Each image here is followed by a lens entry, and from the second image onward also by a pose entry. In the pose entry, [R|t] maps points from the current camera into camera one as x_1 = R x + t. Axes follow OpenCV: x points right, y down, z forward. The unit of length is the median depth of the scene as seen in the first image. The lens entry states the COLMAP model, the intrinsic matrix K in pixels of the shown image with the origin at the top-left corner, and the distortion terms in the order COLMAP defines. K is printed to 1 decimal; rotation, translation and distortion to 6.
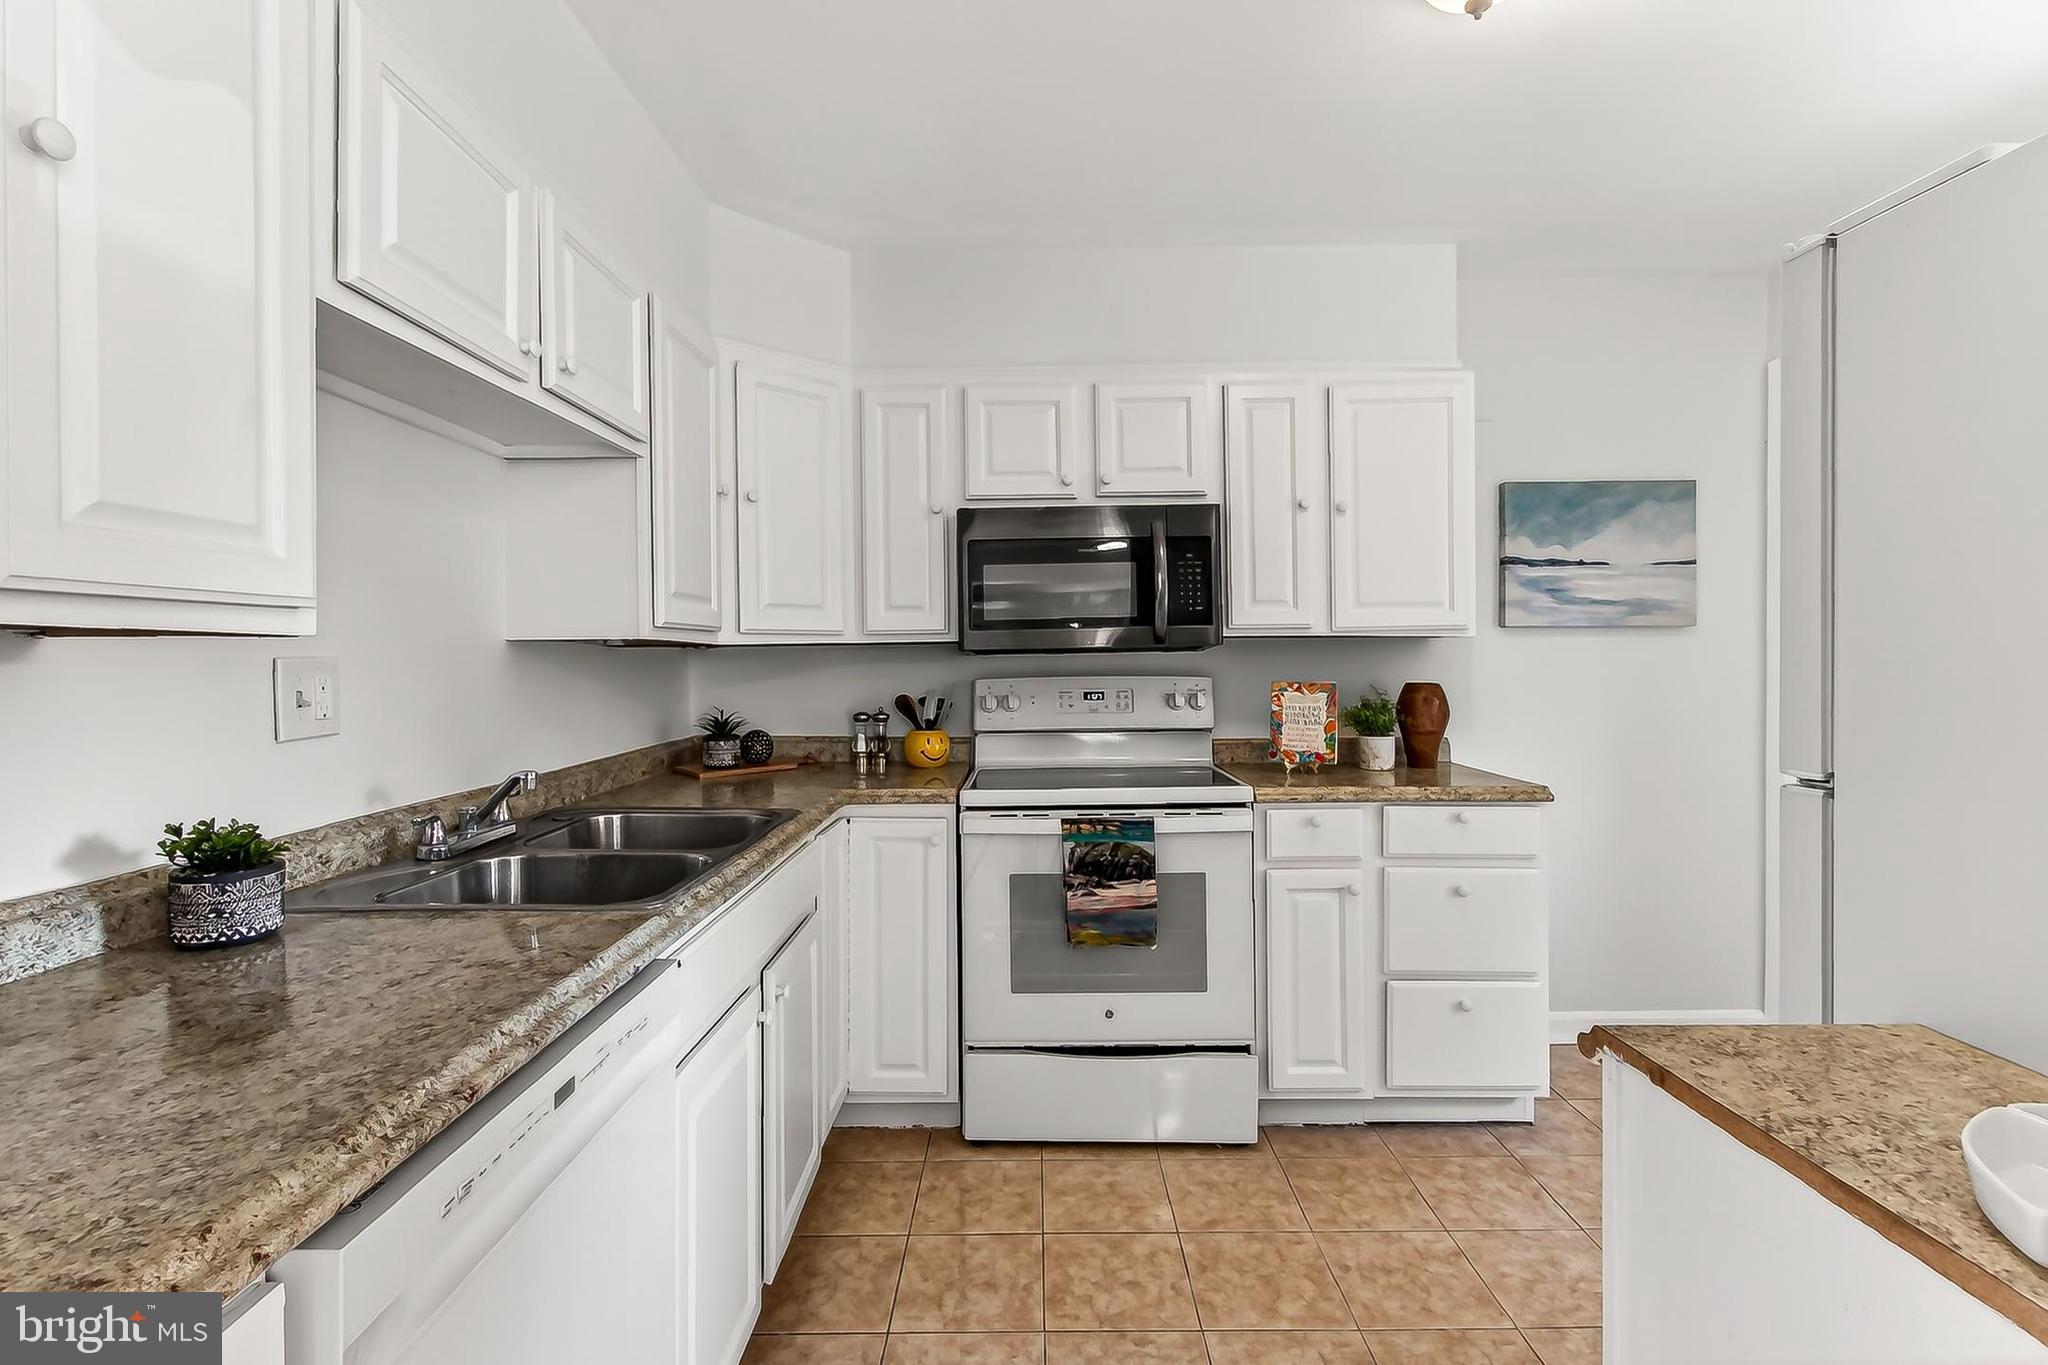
lens RADIAL K [[959.7, 0, 1022.0], [0, 959.7, 669.8], [0, 0, 1]] dist [0.003644, 0.001520]
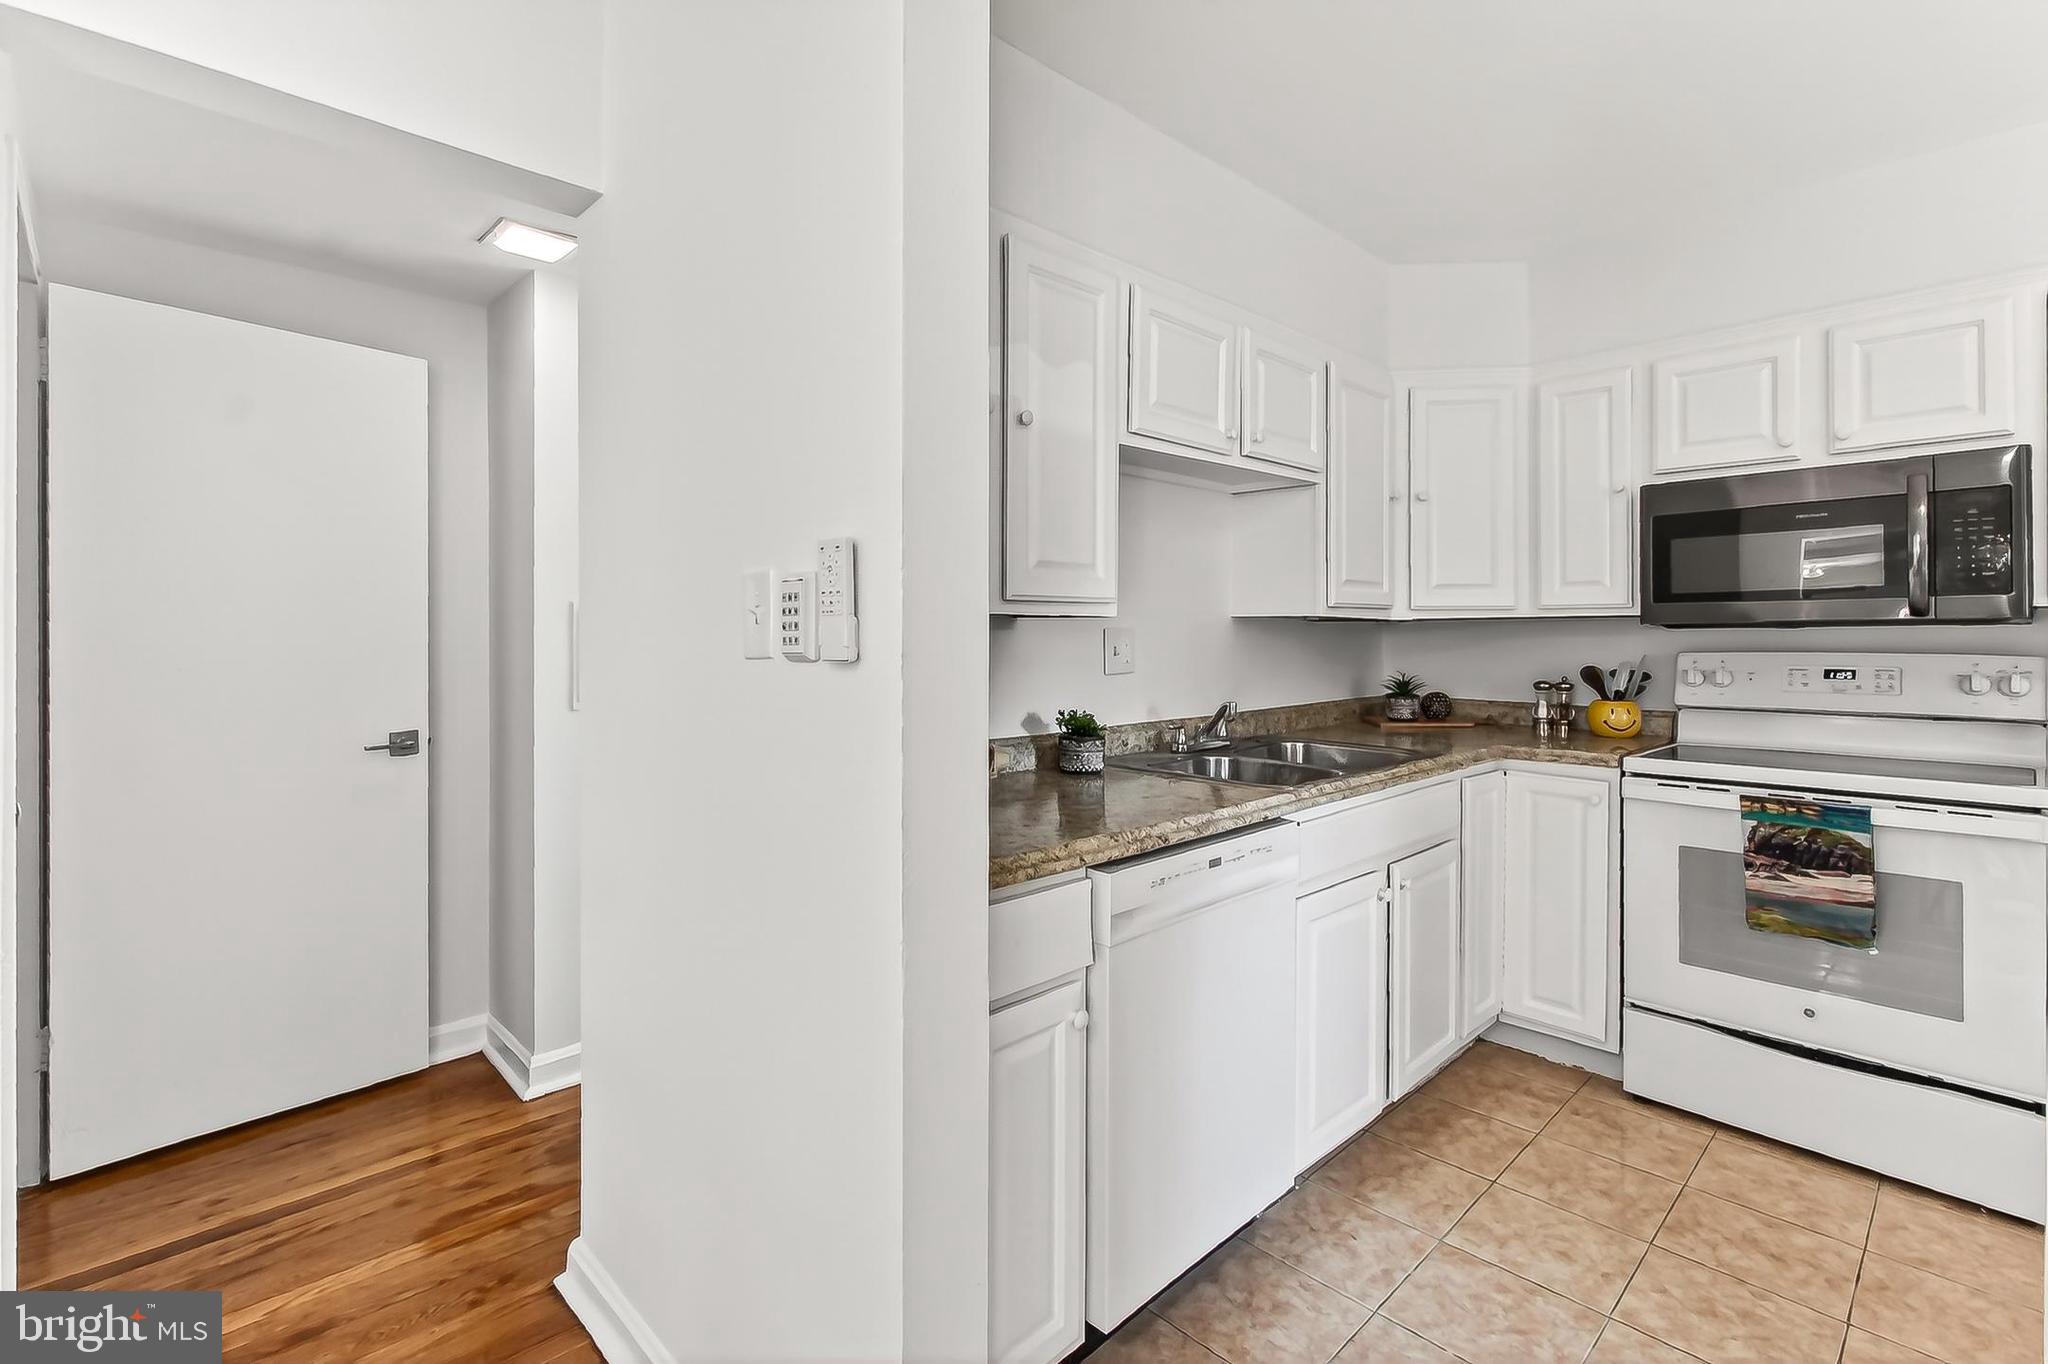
lens RADIAL K [[907.4, 0, 986.8], [0, 907.4, 633.4], [0, 0, 1]] dist [0.000868, 0.000128]
pose [[0.690222, 0.007042, -0.723563, 0.179692], [-0.012770, 0.999915, -0.002451, 0.002075], [0.723485, 0.010932, 0.690254, -0.198632]]
